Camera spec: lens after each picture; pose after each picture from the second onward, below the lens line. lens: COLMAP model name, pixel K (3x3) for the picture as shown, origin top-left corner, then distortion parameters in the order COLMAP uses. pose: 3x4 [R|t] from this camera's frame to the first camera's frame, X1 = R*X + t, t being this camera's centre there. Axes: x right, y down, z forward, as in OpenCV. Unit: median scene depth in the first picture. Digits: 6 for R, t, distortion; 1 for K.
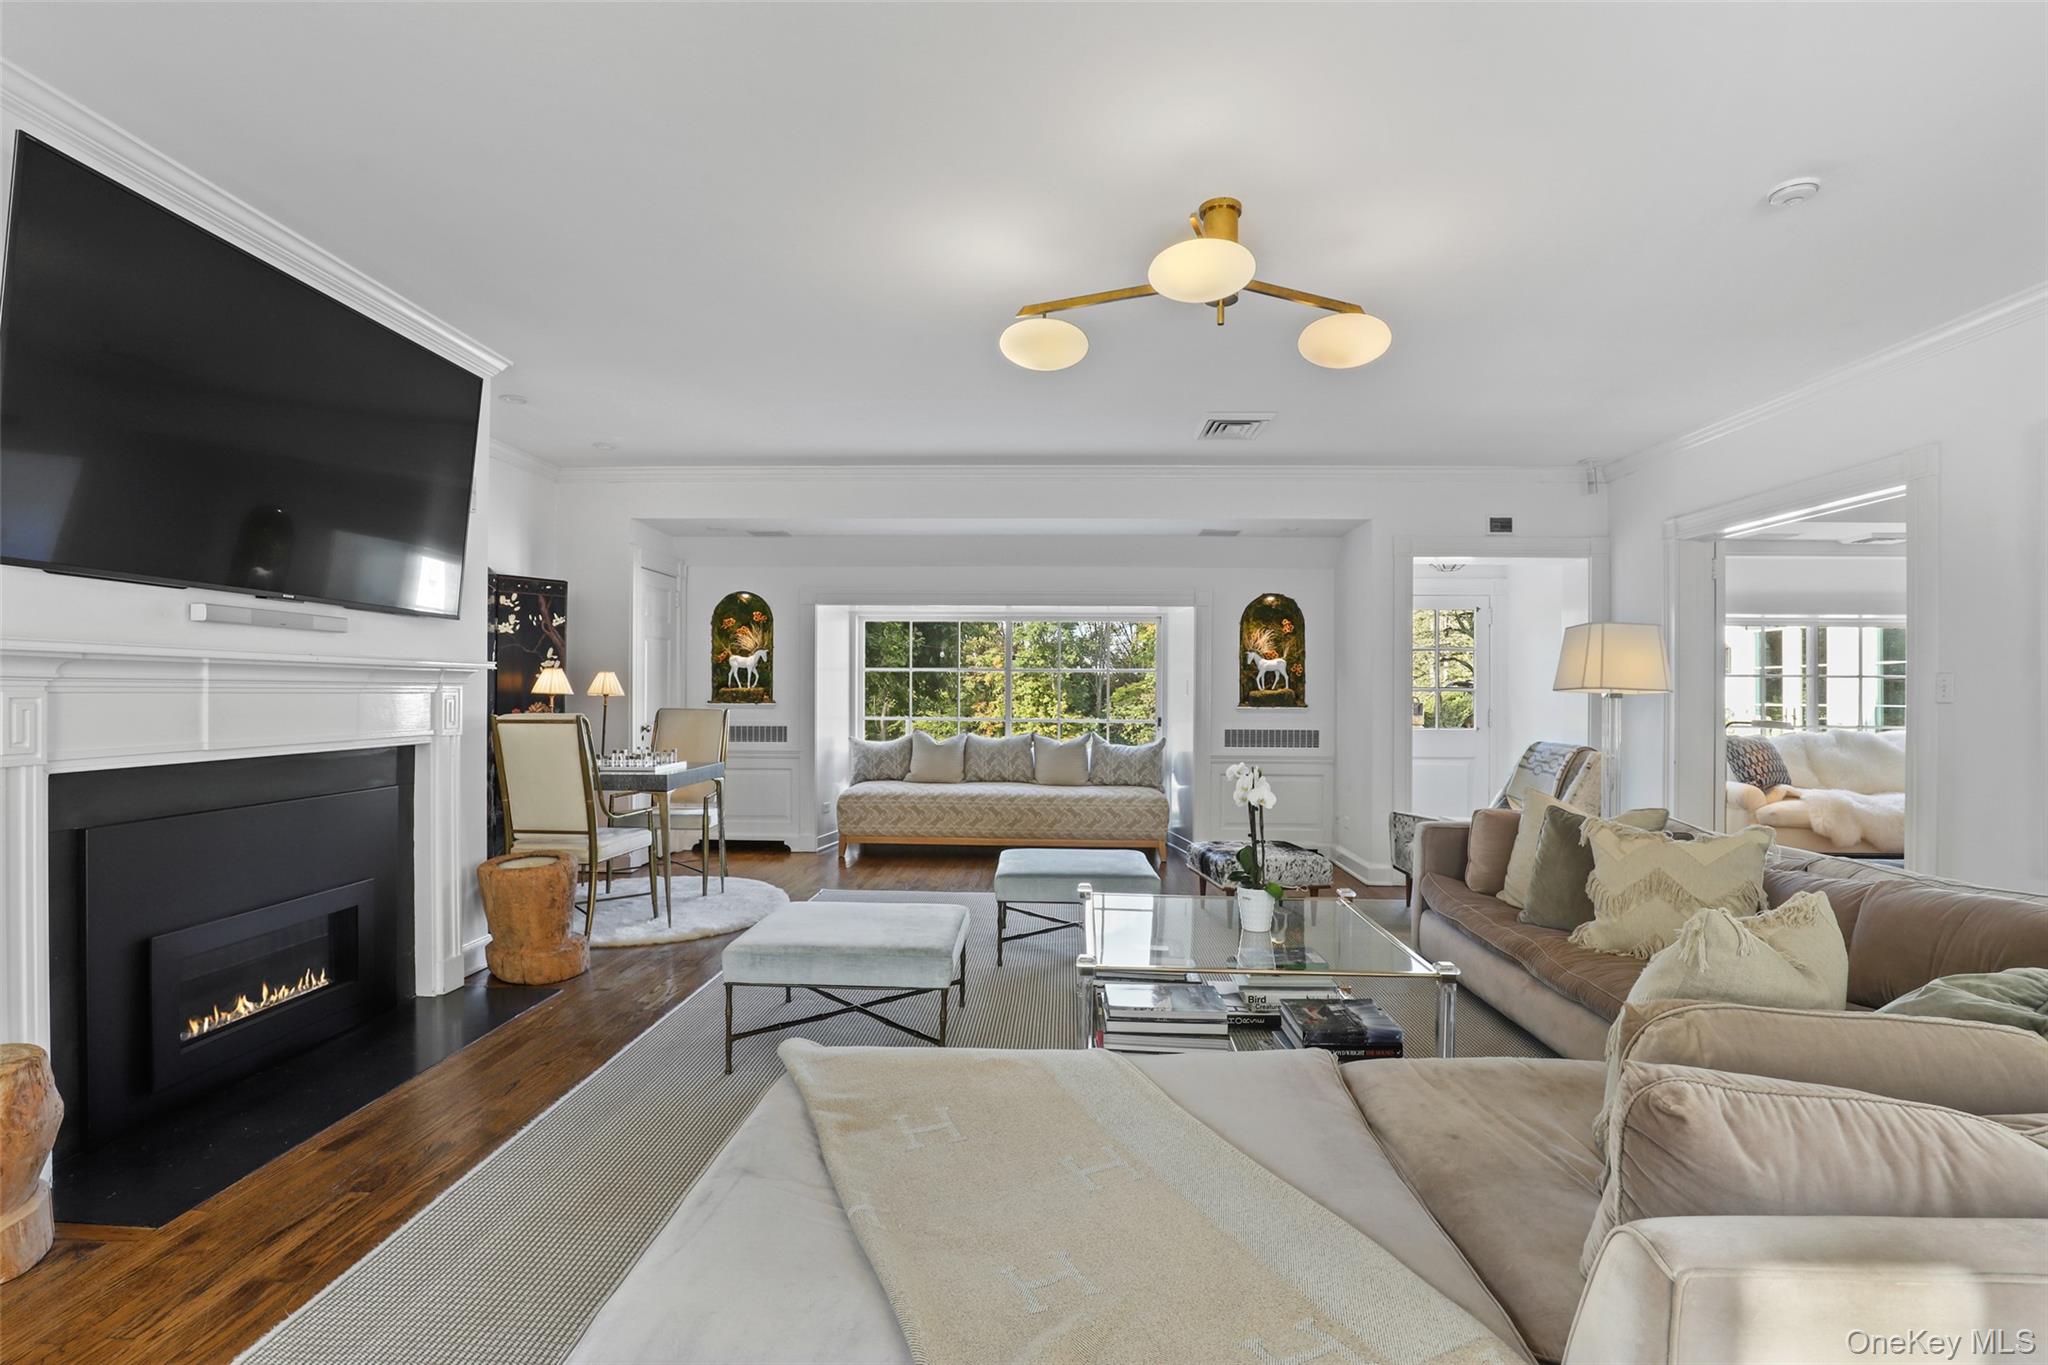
lens RADIAL K [[935.8, 0, 1039.4], [0, 935.8, 689.3], [0, 0, 1]] dist [-0.001886, 0.000104]
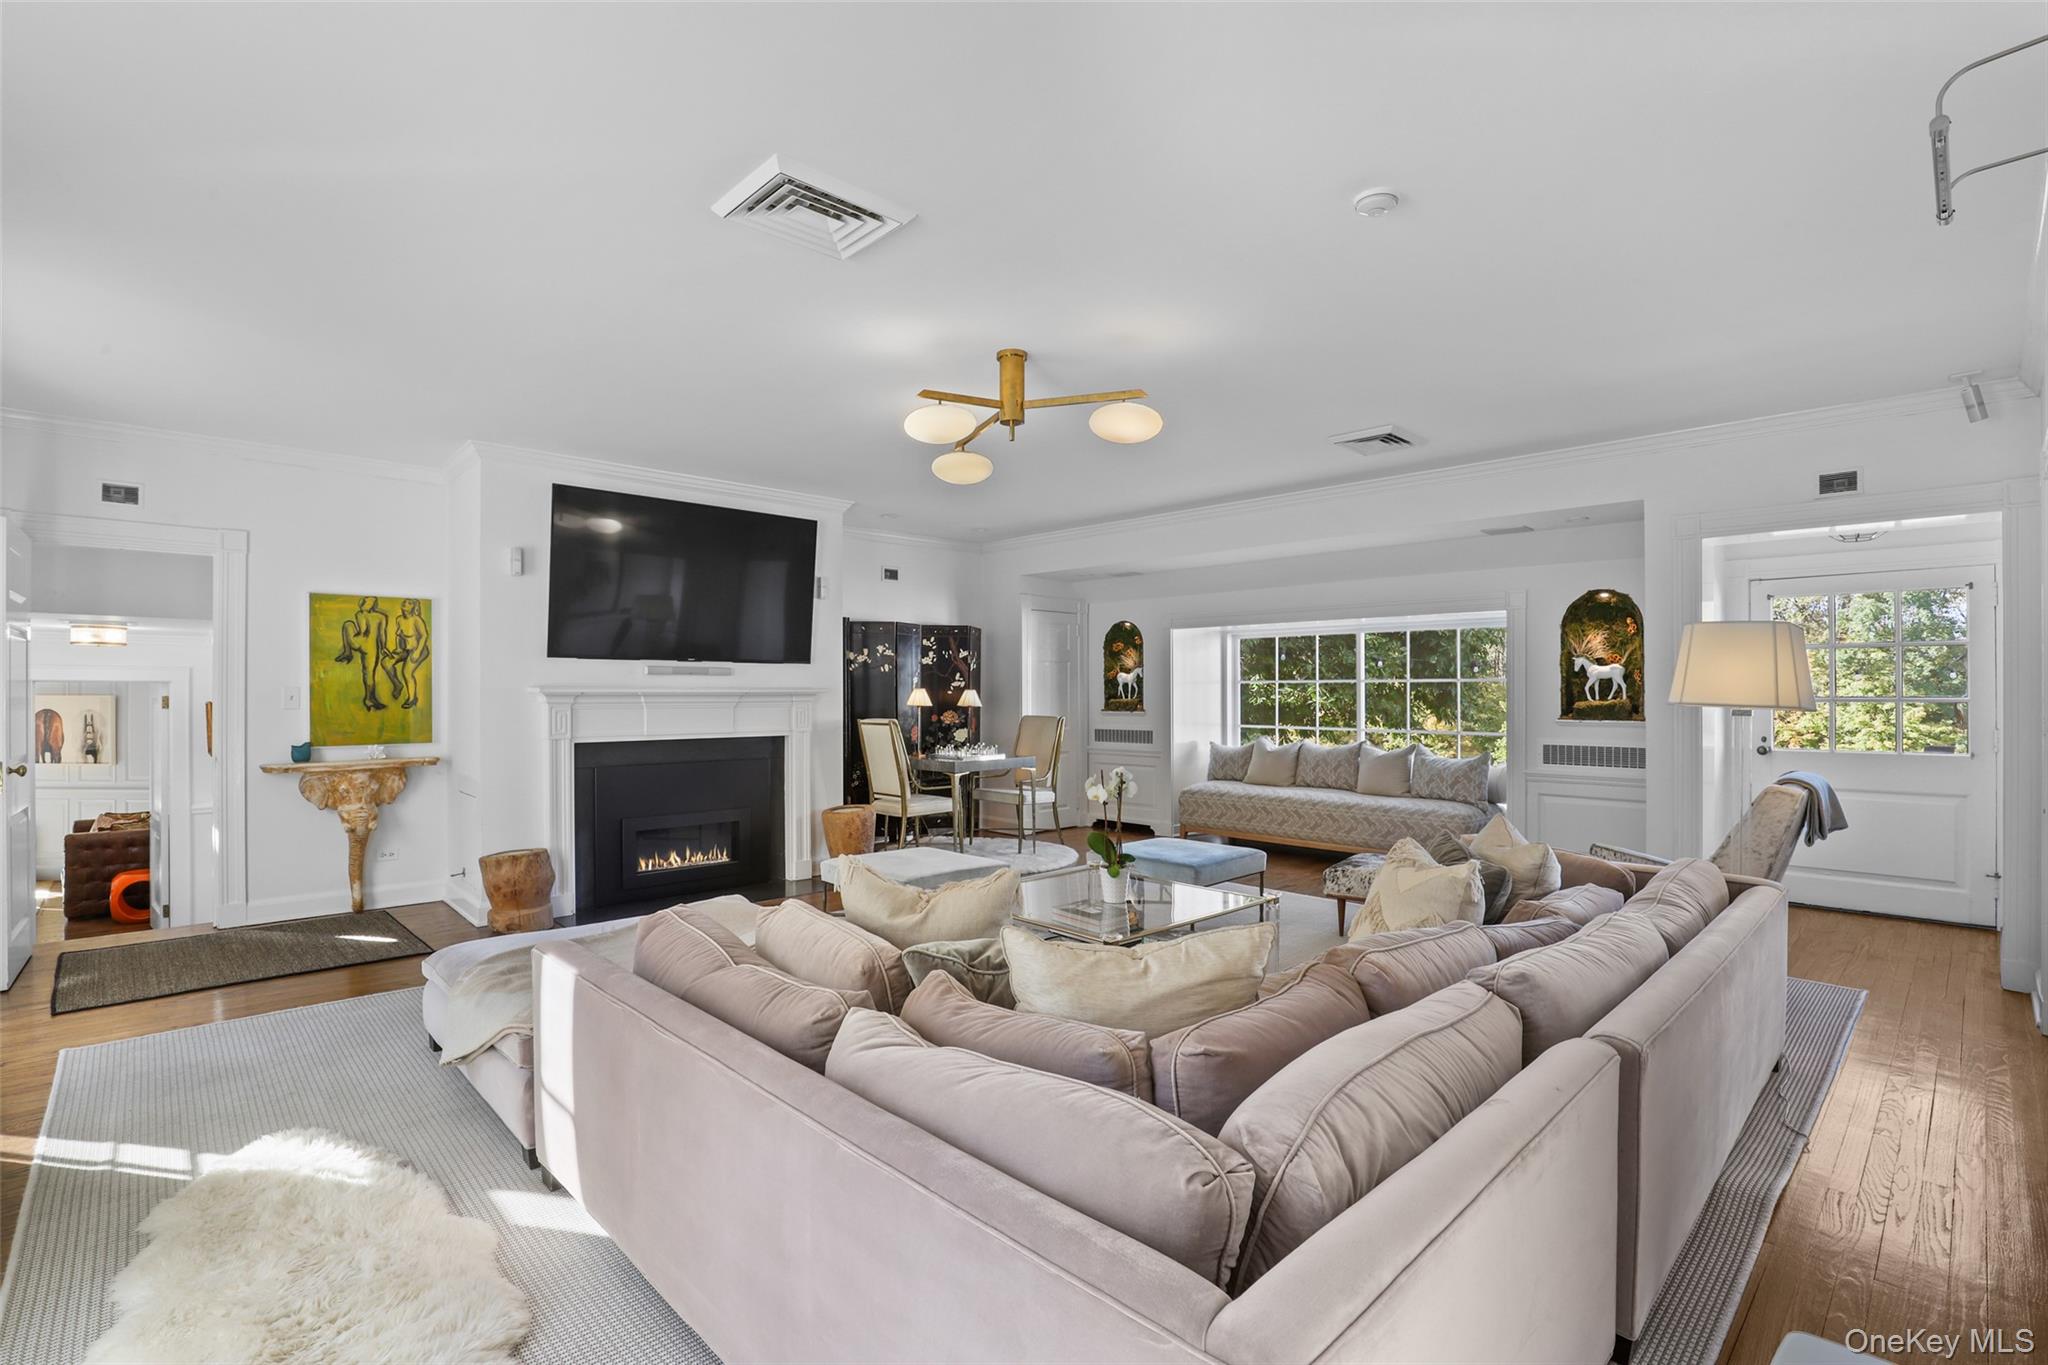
lens RADIAL K [[935.8, 0, 1032.6], [0, 935.8, 690.3], [0, 0, 1]] dist [-0.001886, 0.000104]
pose [[0.741716, -0.008461, -0.670660, 0.433223], [0.006276, 0.999964, -0.005675, -0.007042], [0.670685, 0.000000, 0.741743, 0.004827]]
